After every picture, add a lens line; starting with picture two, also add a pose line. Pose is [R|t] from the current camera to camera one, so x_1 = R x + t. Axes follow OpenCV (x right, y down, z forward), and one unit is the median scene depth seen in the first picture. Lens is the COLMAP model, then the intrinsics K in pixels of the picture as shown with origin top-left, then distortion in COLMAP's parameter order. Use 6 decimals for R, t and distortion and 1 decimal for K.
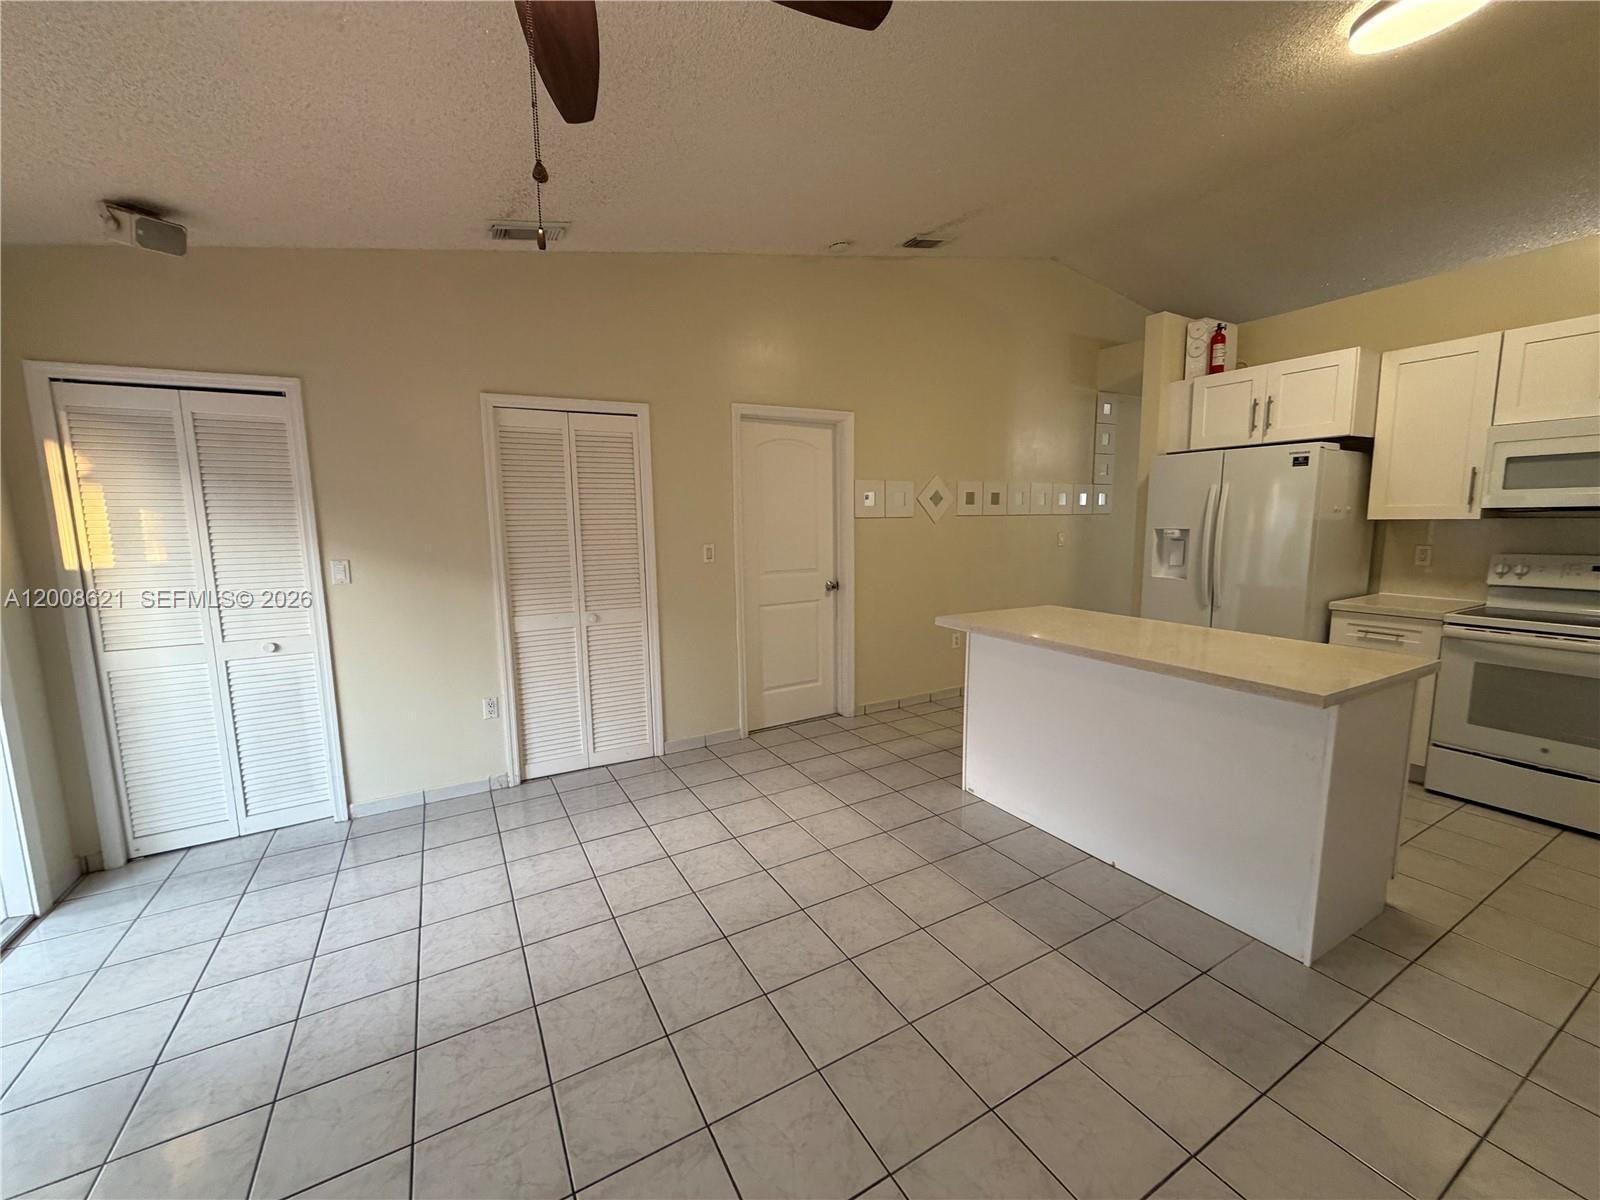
lens RADIAL K [[636.8, 0, 795.6], [0, 636.8, 601.2], [0, 0, 1]] dist [0.001484, -0.000639]
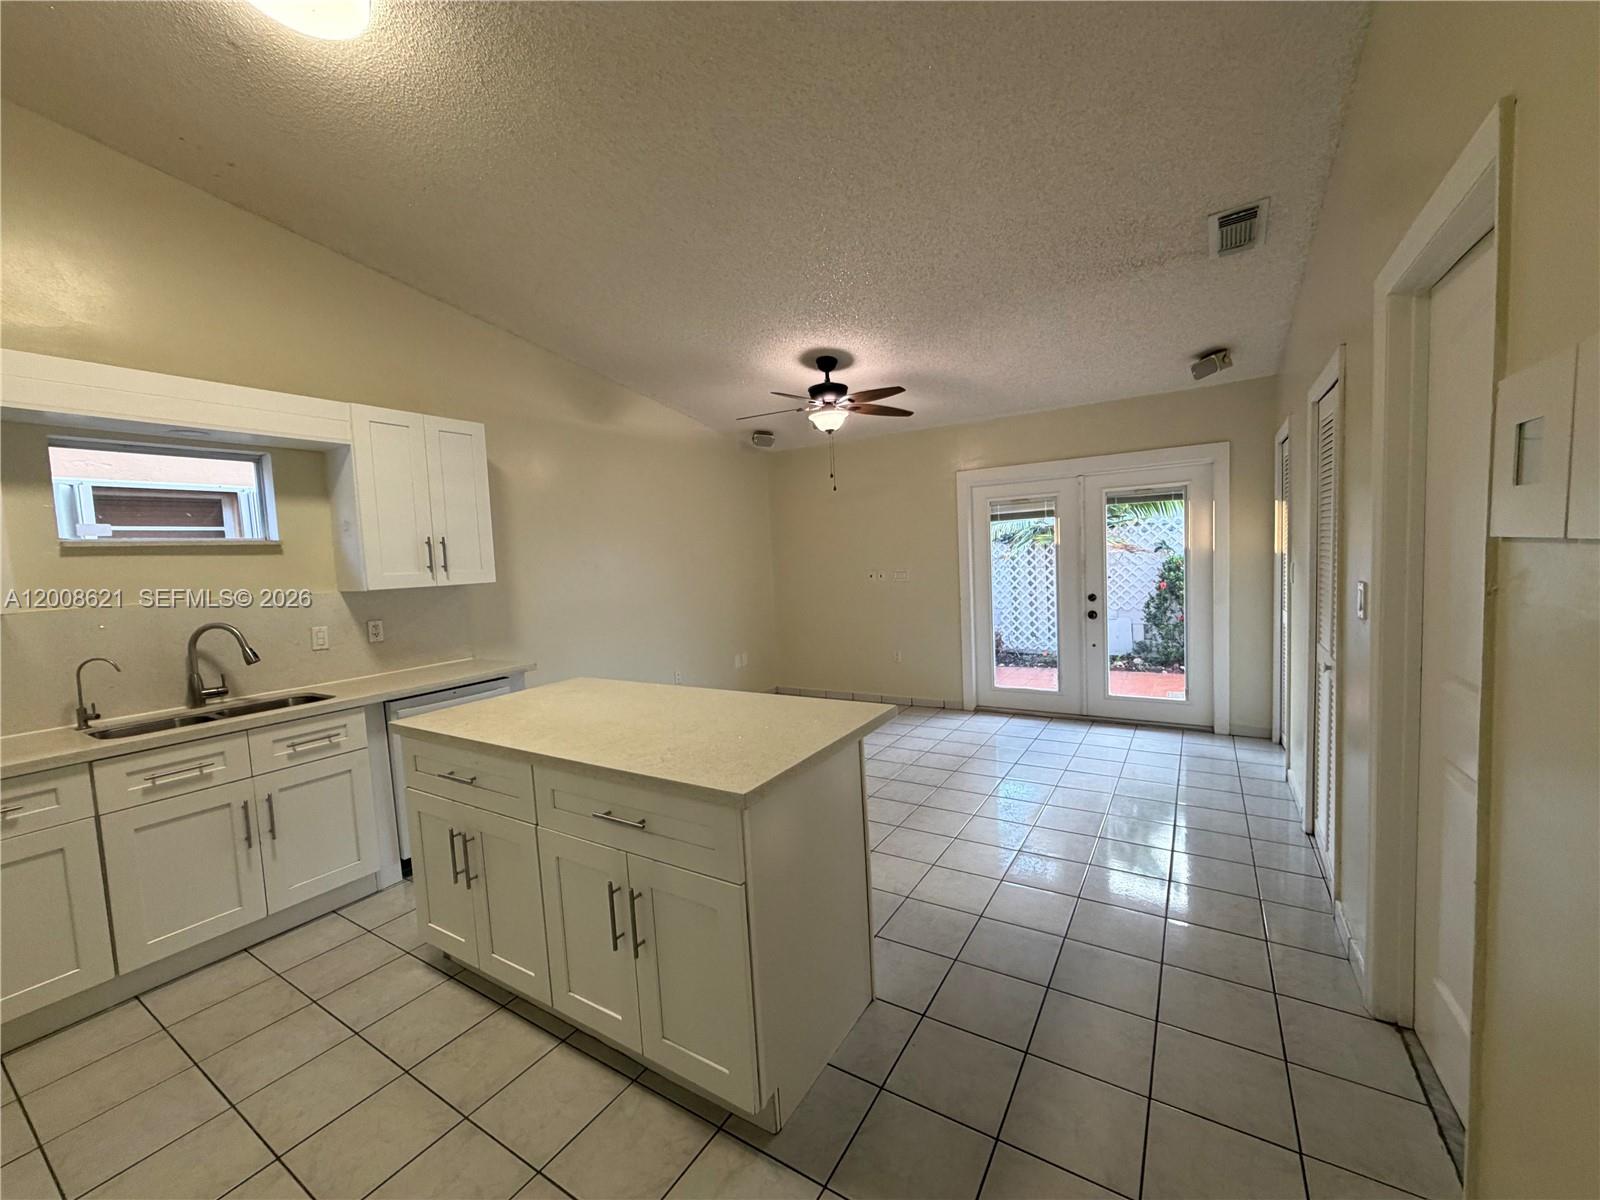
lens RADIAL K [[636.8, 0, 798.9], [0, 636.8, 599.6], [0, 0, 1]] dist [0.001484, -0.000639]
pose [[-0.877119, 0.091733, -0.471431, 0.595901], [-0.002289, 0.980780, 0.195102, -0.208927], [0.480268, 0.172207, -0.860051, 1.462099]]
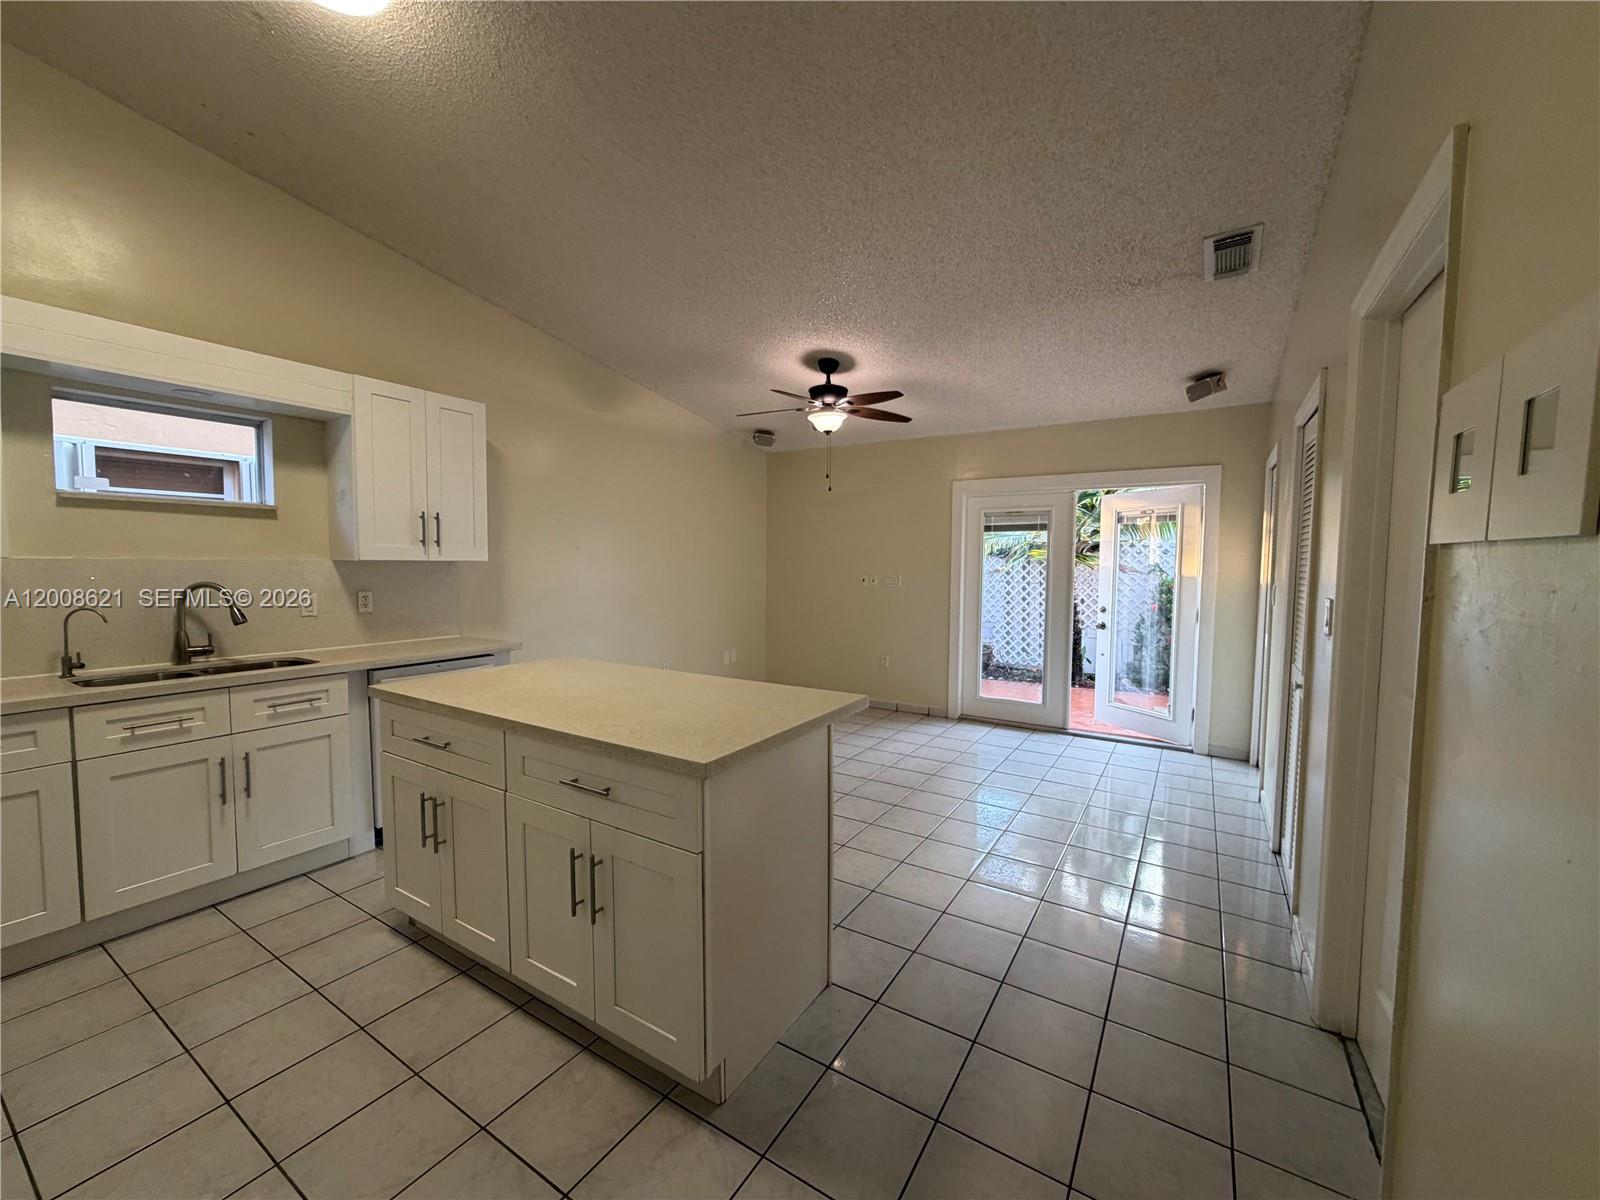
lens RADIAL K [[636.8, 0, 799.4], [0, 636.8, 600.0], [0, 0, 1]] dist [0.001484, -0.000639]
pose [[-0.879792, 0.037452, -0.473881, 0.583867], [-0.057330, 0.981255, 0.183990, -0.190788], [0.471889, 0.189040, -0.861153, 1.486313]]
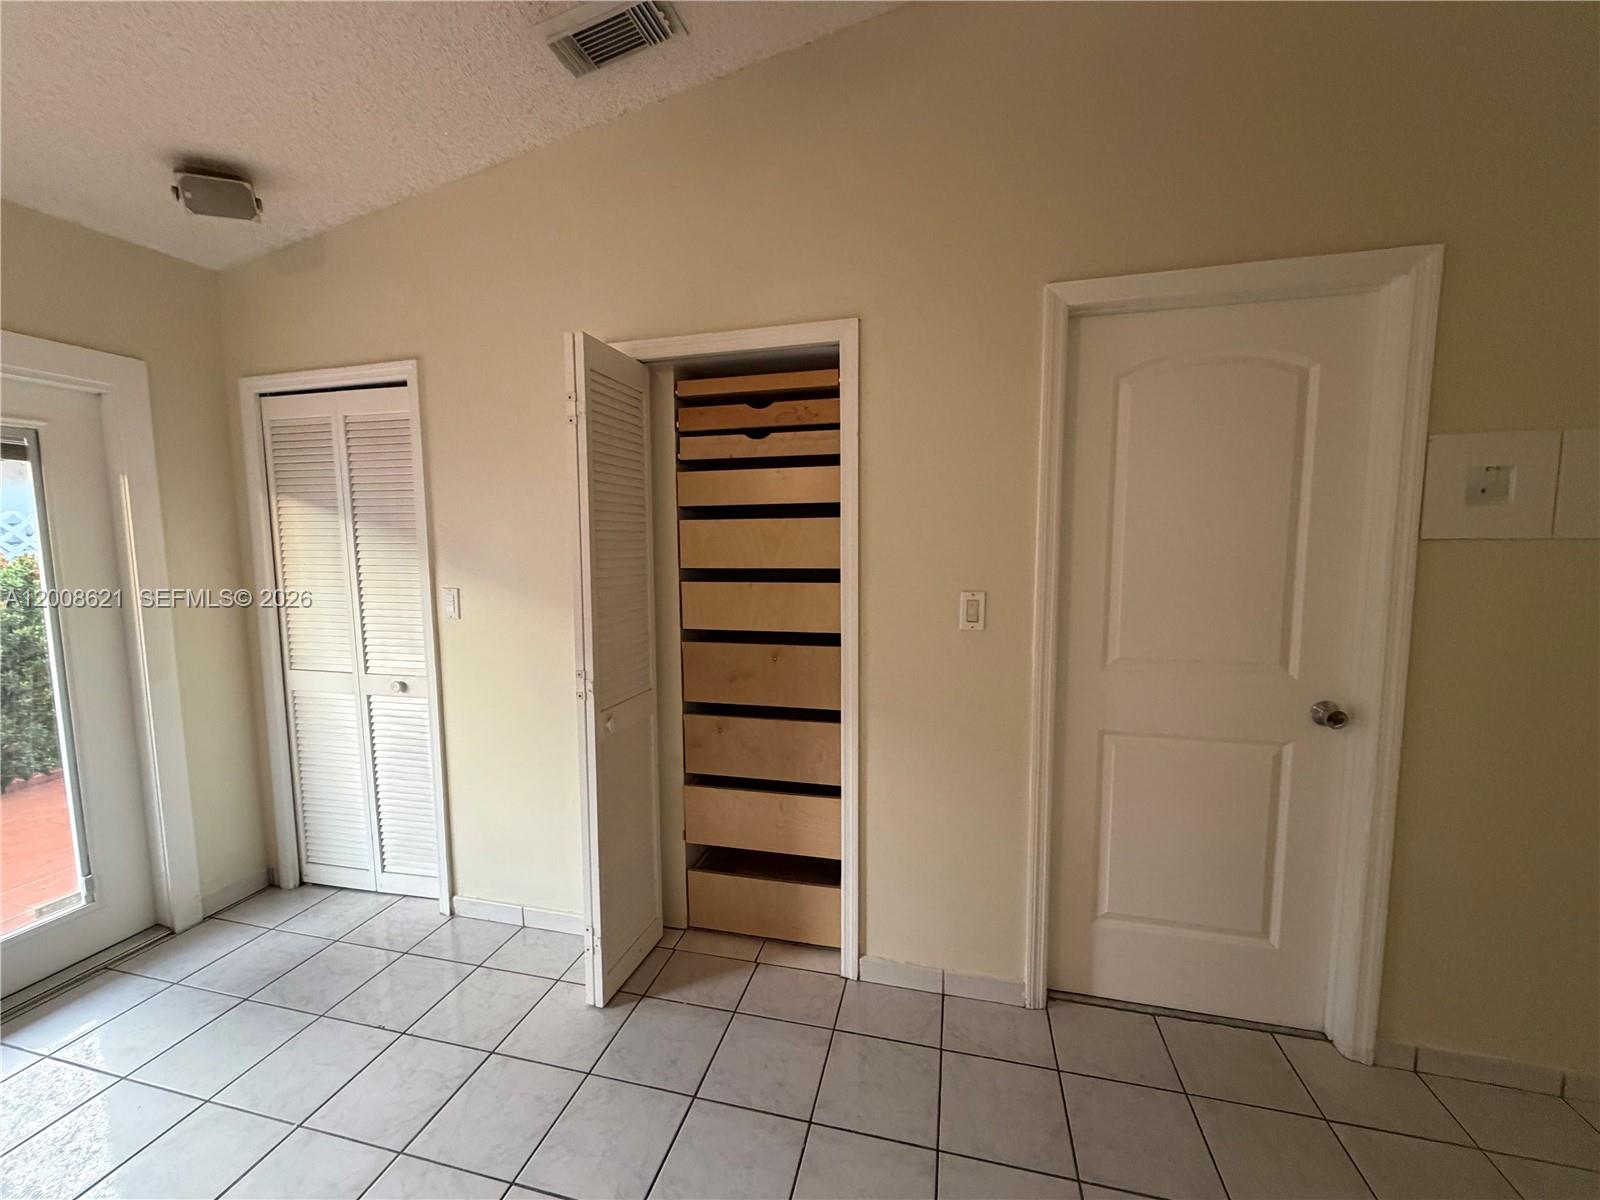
lens RADIAL K [[636.8, 0, 793.4], [0, 636.8, 594.8], [0, 0, 1]] dist [0.001484, -0.000639]
pose [[0.726443, 0.073629, -0.683271, 0.112980], [-0.092339, 0.995686, 0.009121, -0.094289], [0.680995, 0.056467, 0.730108, 0.662335]]
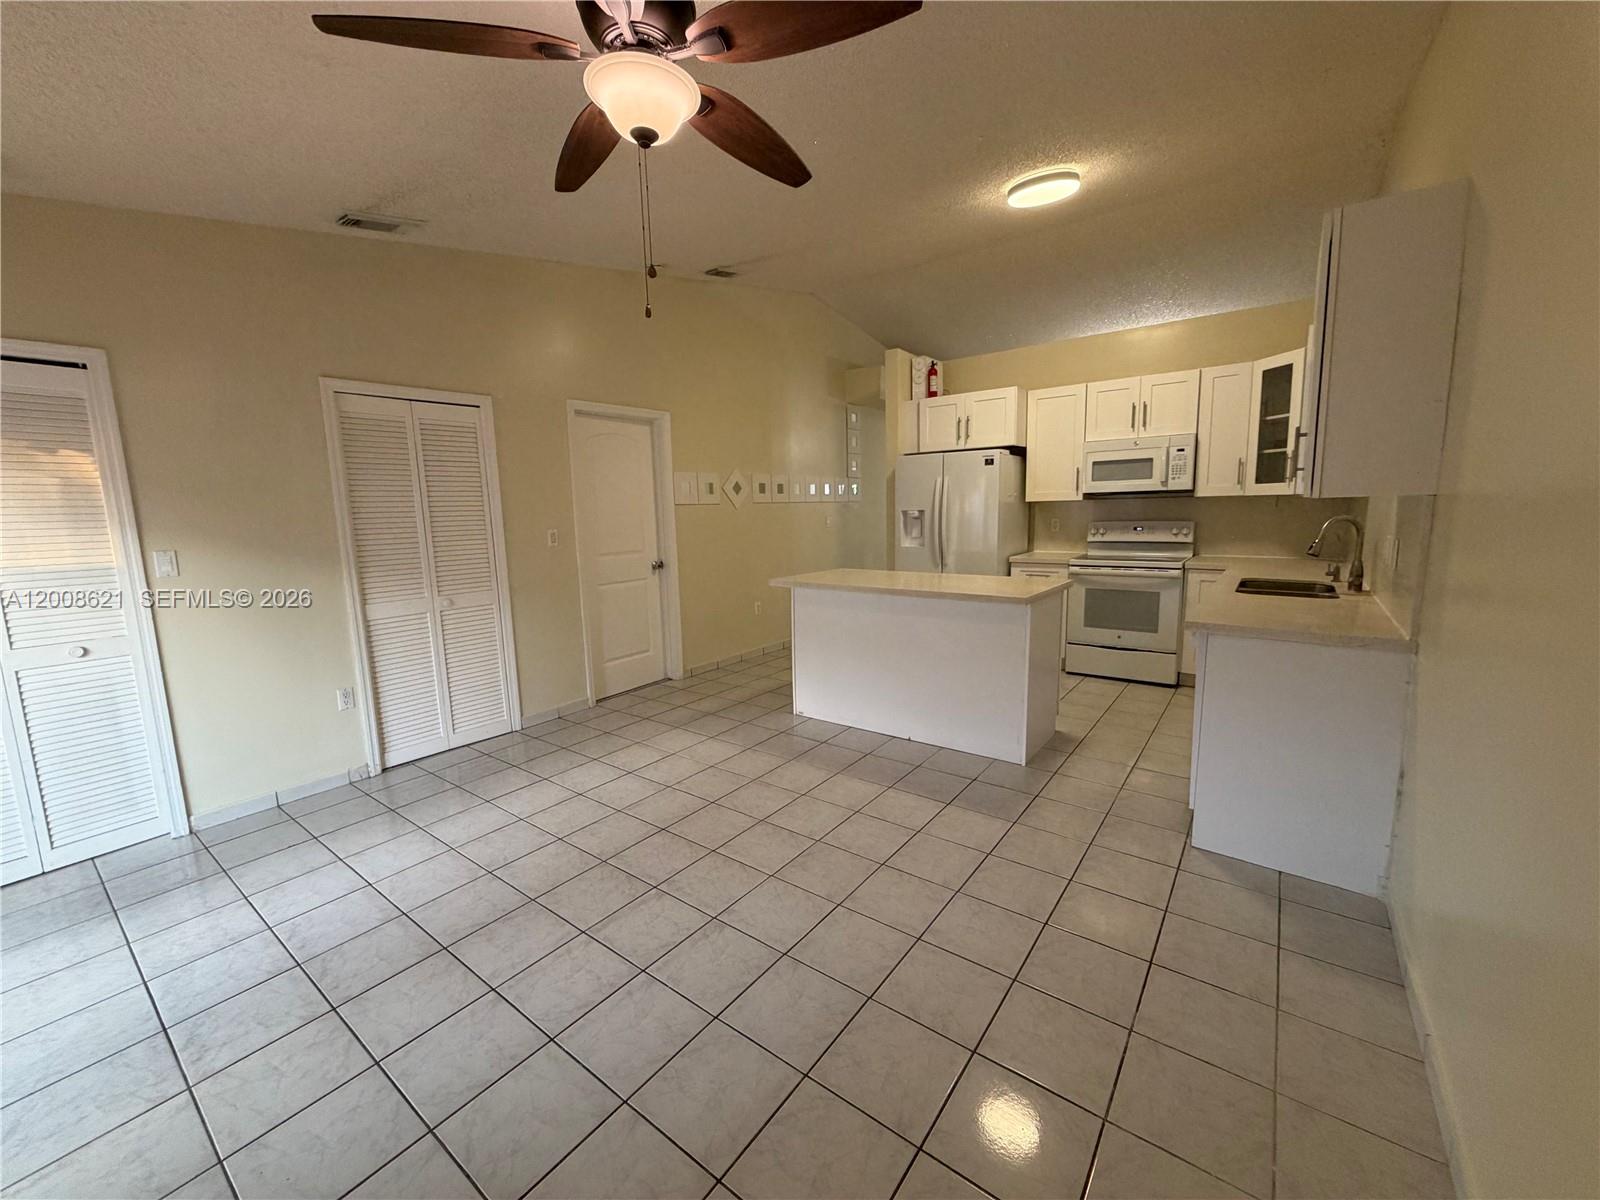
lens RADIAL K [[636.8, 0, 794.9], [0, 636.8, 601.5], [0, 0, 1]] dist [0.001484, -0.000639]
pose [[0.917971, -0.068084, 0.390761, -0.226259], [0.065003, 0.997662, 0.021121, 0.044139], [-0.391285, 0.006012, 0.920250, -0.184257]]
